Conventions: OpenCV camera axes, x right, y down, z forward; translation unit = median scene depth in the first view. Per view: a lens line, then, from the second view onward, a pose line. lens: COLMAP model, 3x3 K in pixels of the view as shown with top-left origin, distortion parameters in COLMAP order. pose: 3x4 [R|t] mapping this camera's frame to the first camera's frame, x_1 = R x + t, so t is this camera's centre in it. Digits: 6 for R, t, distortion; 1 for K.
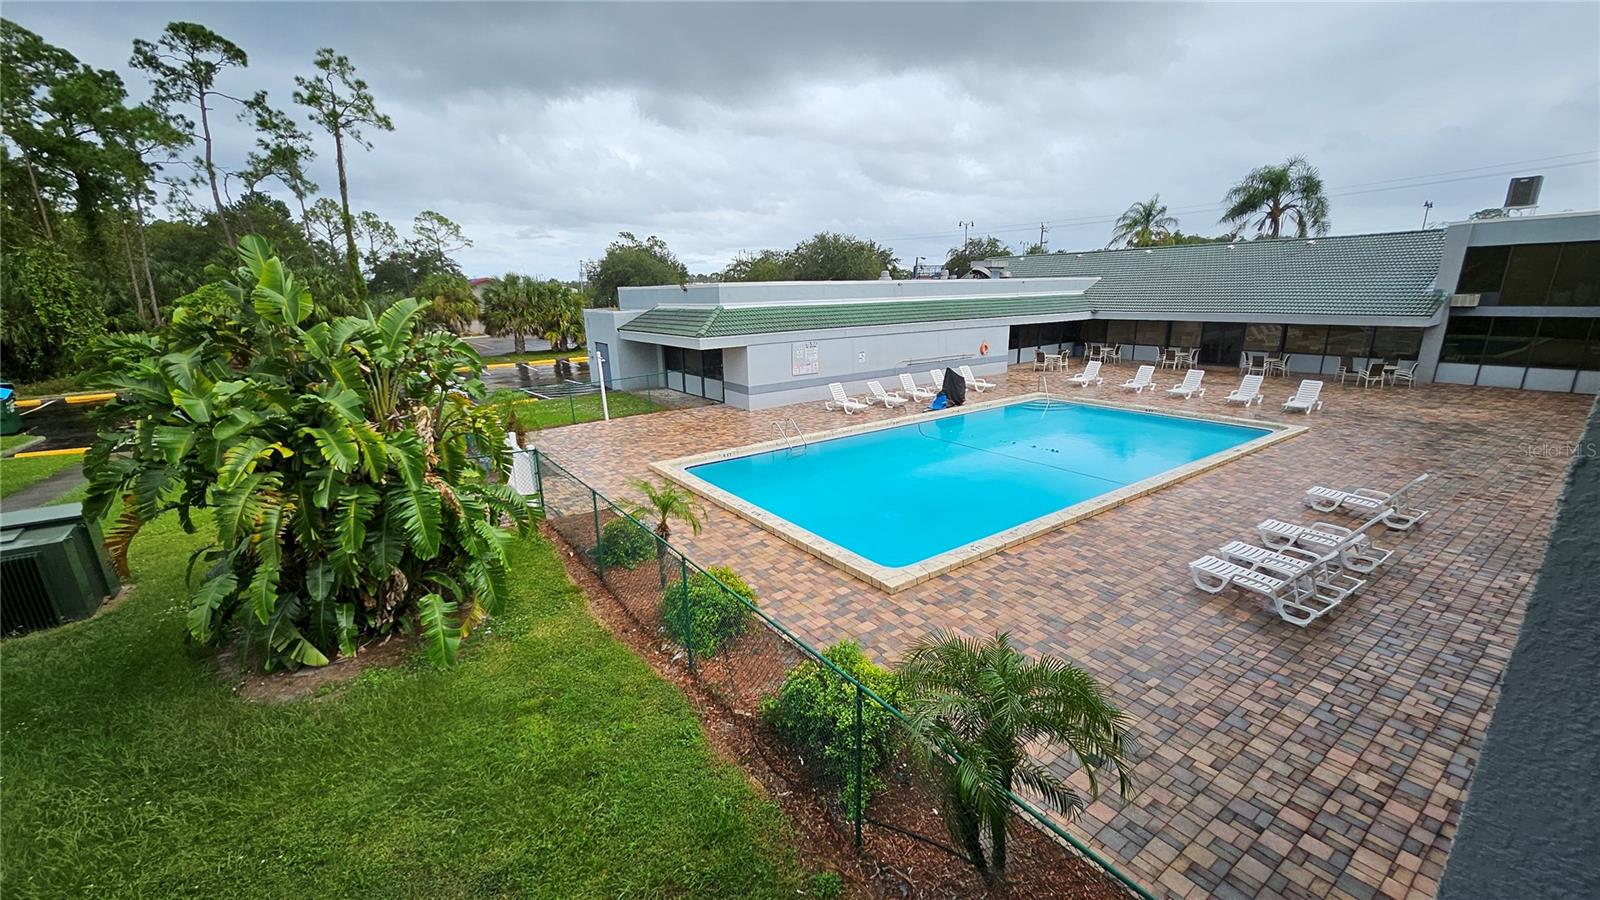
lens RADIAL K [[631.8, 0, 798.5], [0, 631.8, 458.5], [0, 0, 1]] dist [0.004053, -0.000049]
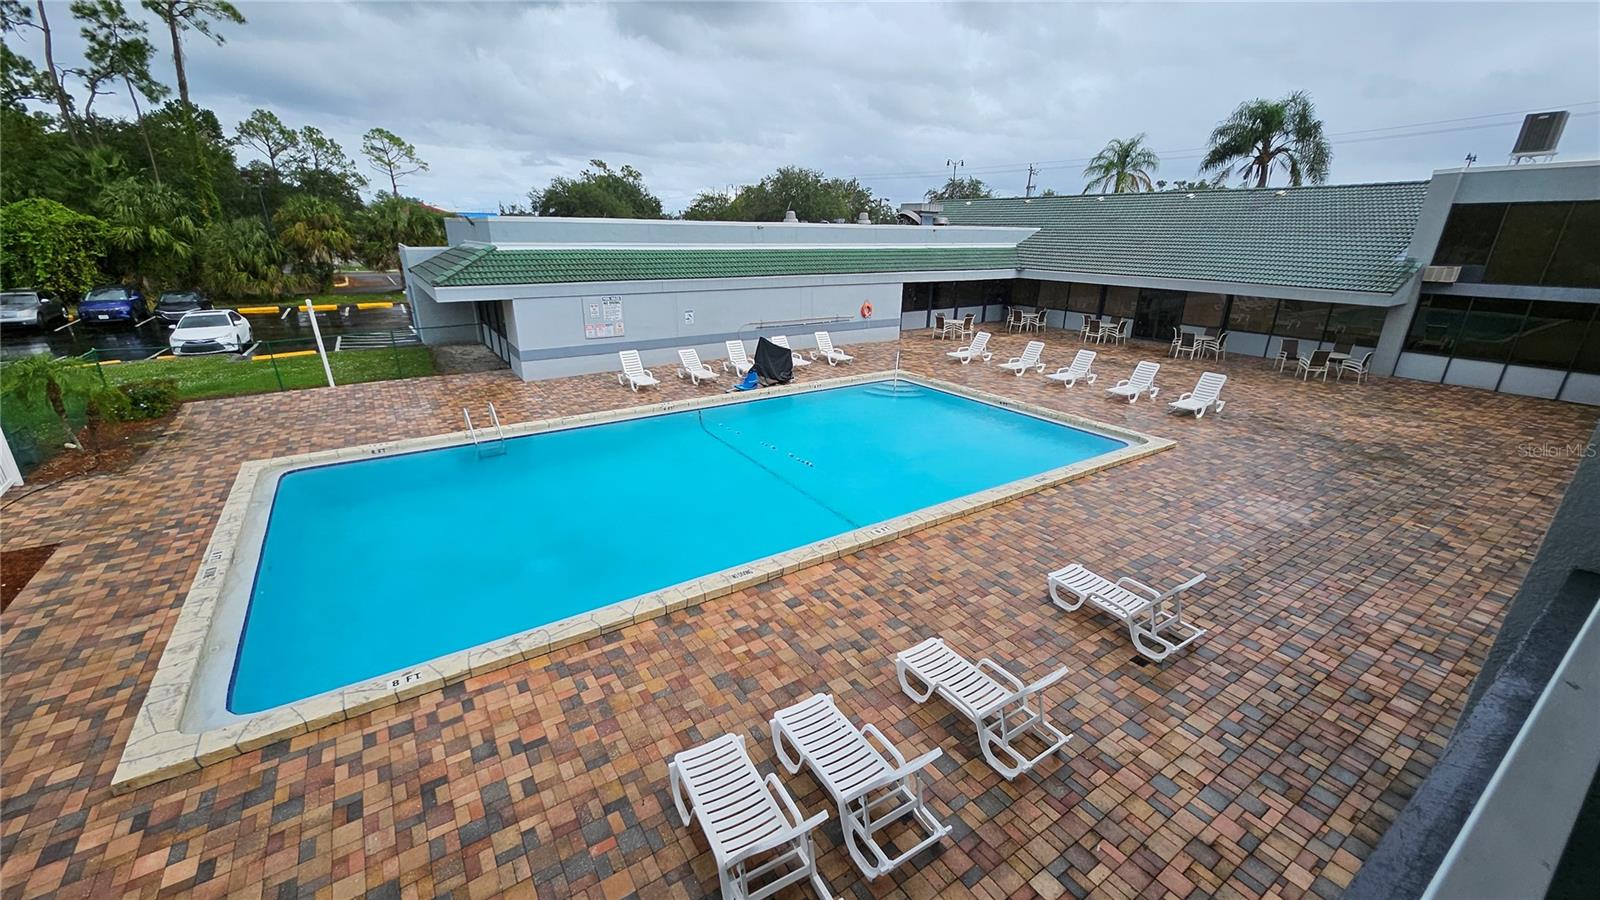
lens RADIAL K [[631.8, 0, 798.5], [0, 631.8, 458.5], [0, 0, 1]] dist [0.004053, -0.000049]
pose [[0.998955, 0.042324, -0.017265, 0.233578], [-0.040693, 0.995480, 0.085813, -0.047688], [0.020819, -0.085020, 0.996162, 0.151660]]
